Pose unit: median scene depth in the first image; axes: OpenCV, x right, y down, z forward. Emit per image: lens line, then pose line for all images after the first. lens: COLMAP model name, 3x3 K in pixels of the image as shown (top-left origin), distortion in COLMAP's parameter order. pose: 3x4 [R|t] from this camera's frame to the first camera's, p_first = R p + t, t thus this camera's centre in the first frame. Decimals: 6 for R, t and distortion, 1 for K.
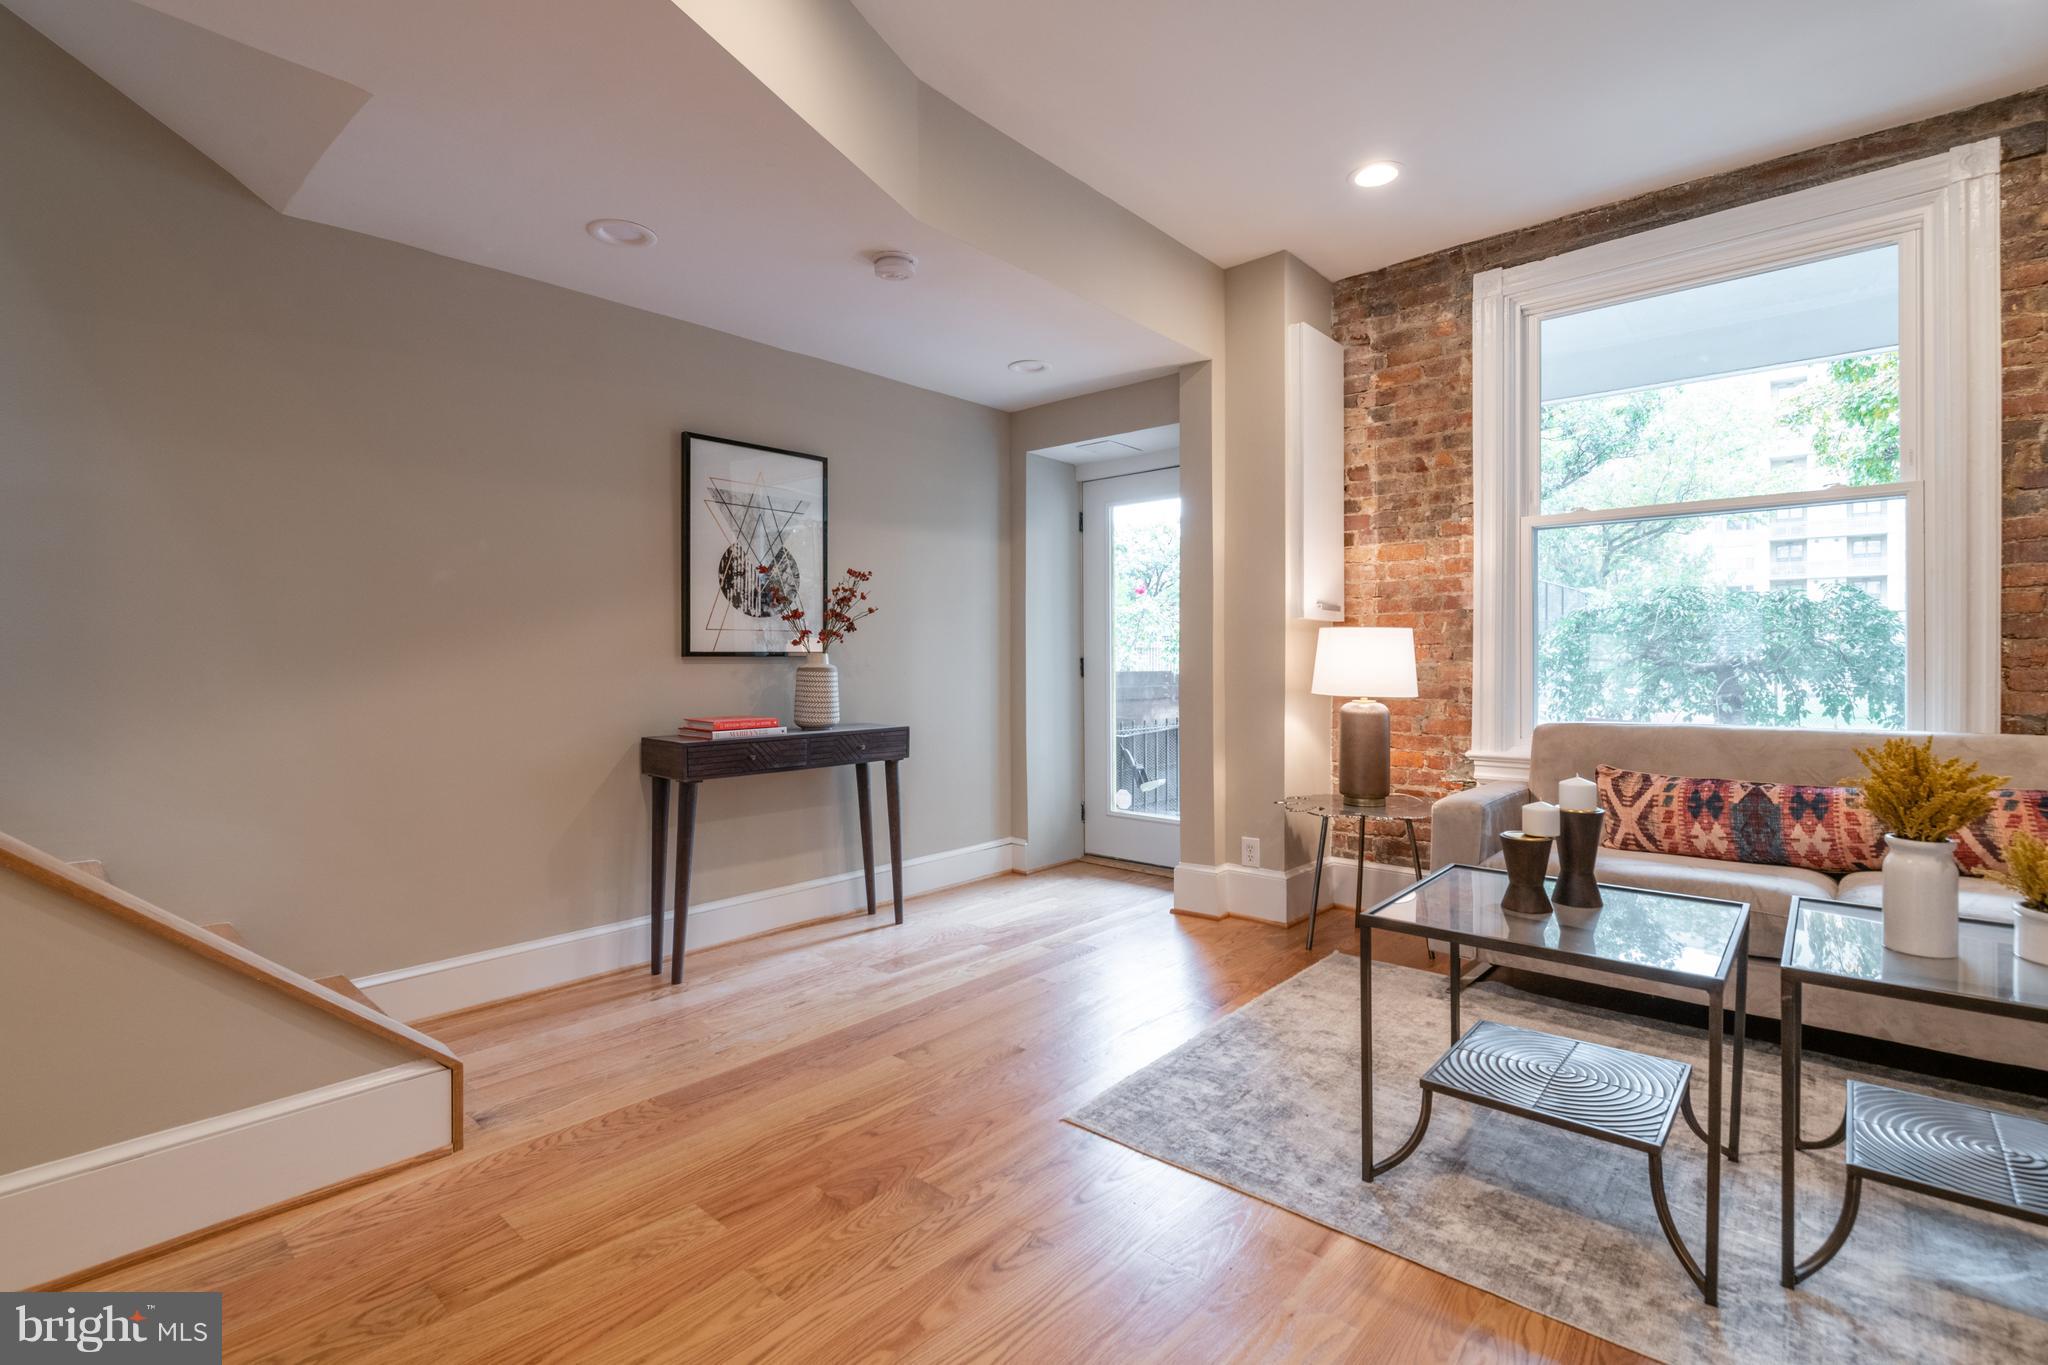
lens RADIAL K [[950.2, 0, 1002.2], [0, 950.2, 666.1], [0, 0, 1]] dist [-0.005954, -0.002601]
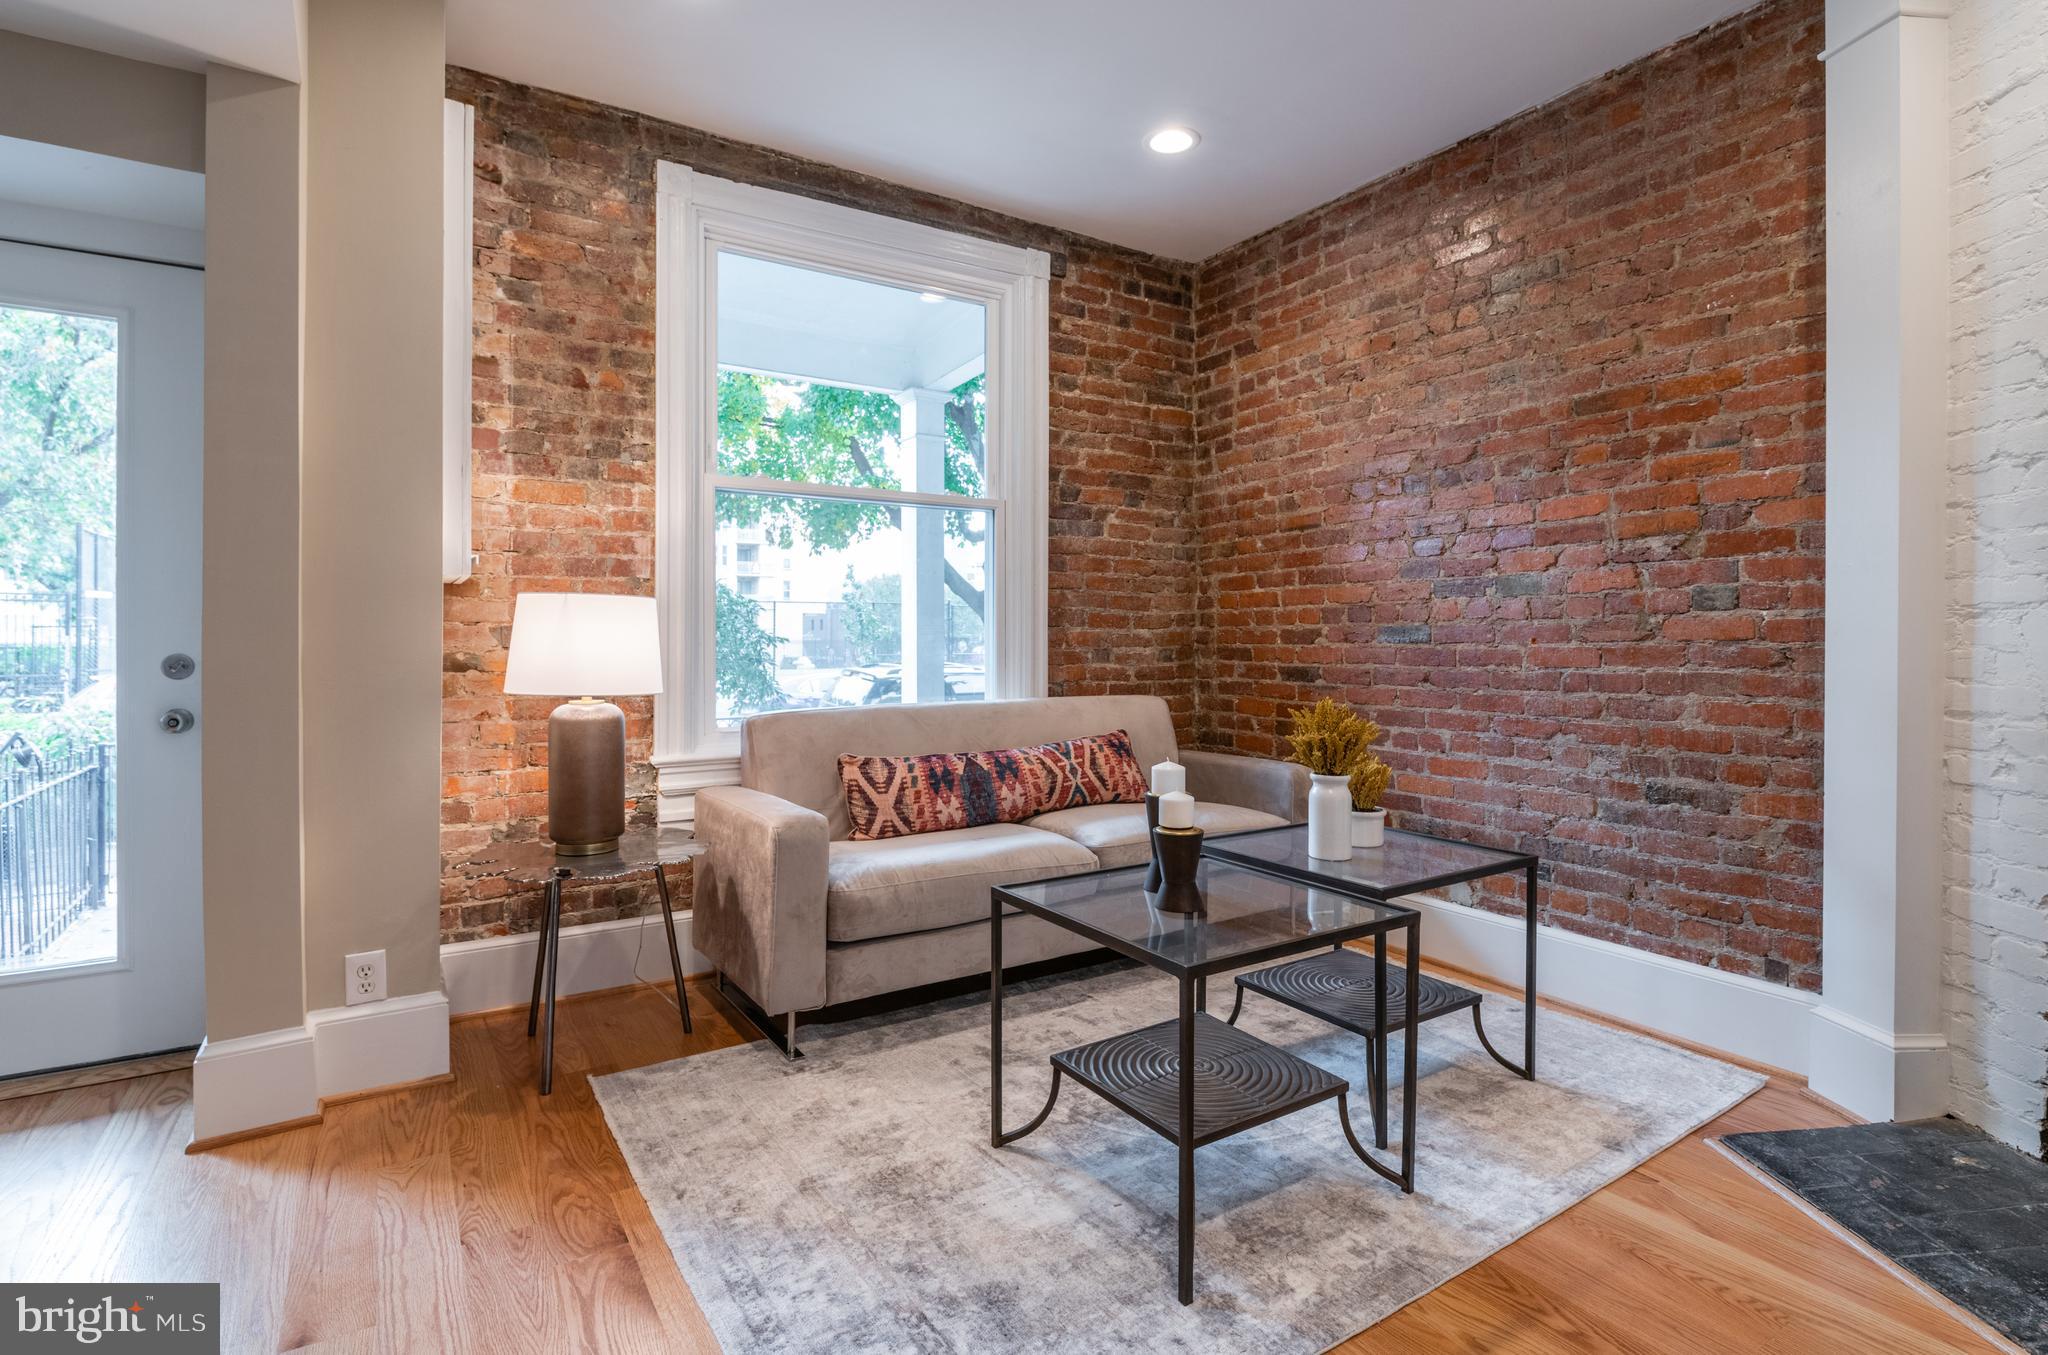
lens RADIAL K [[998.0, 0, 1058.7], [0, 998.0, 639.4], [0, 0, 1]] dist [0.000902, -0.003576]
pose [[0.239753, 0.002188, 0.970831, -0.240345], [0.005404, 0.999979, -0.003588, -0.003990], [-0.970819, 0.006106, 0.239737, 0.480496]]
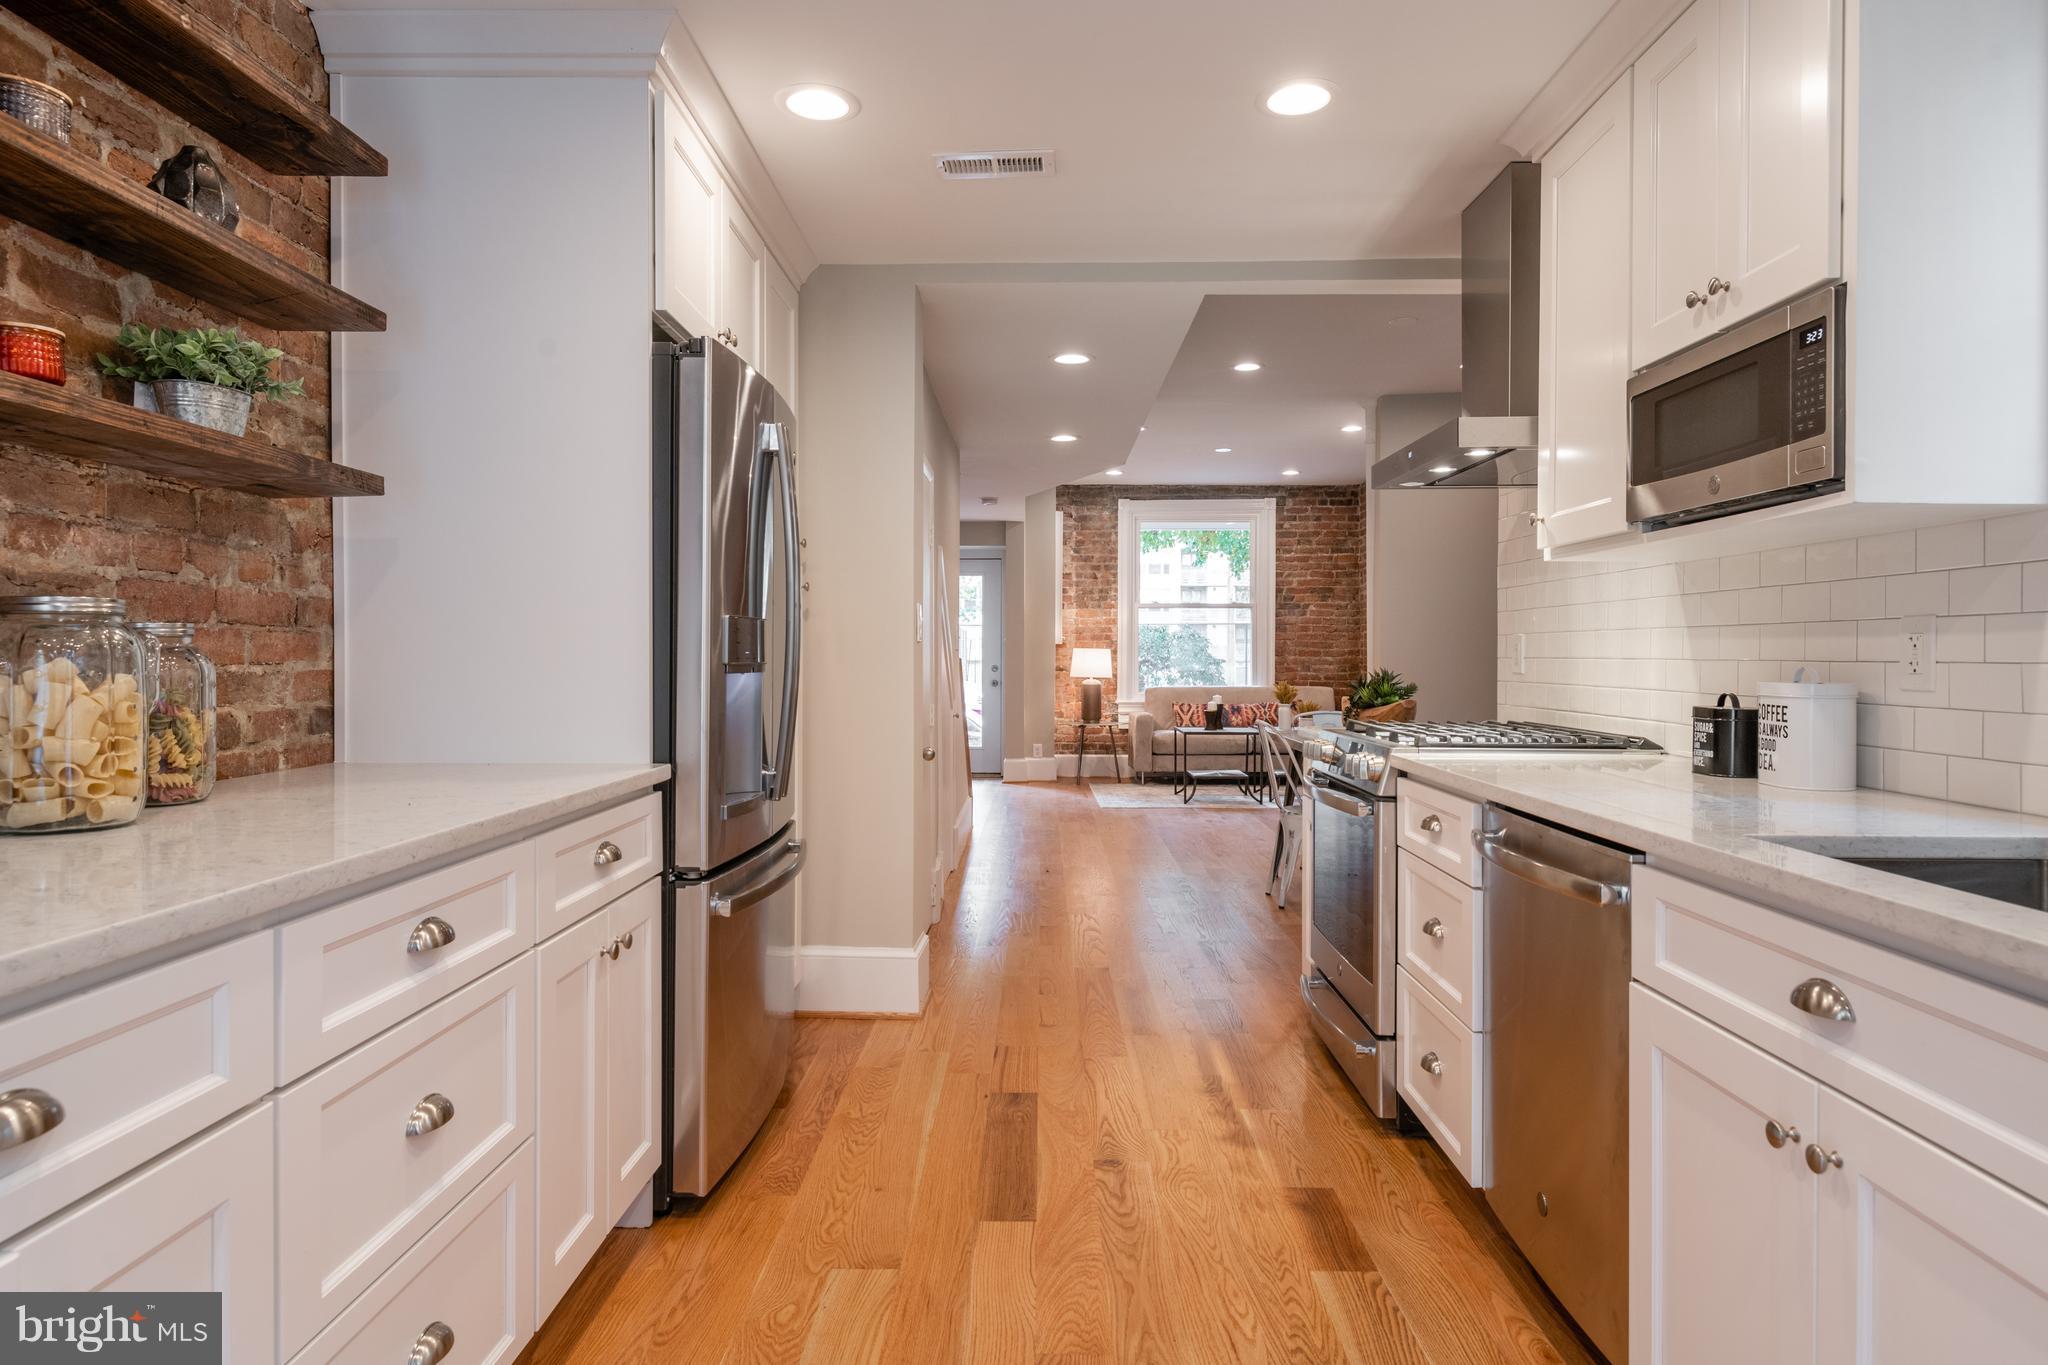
lens RADIAL K [[1195.0, 0, 1023.2], [0, 1195.0, 665.0], [0, 0, 1]] dist [0.000181, -0.000006]
pose [[0.753445, -0.000034, 0.657511, -1.665981], [0.000797, 0.999999, -0.000860, 0.002900], [-0.657510, 0.001172, 0.753445, -1.104521]]
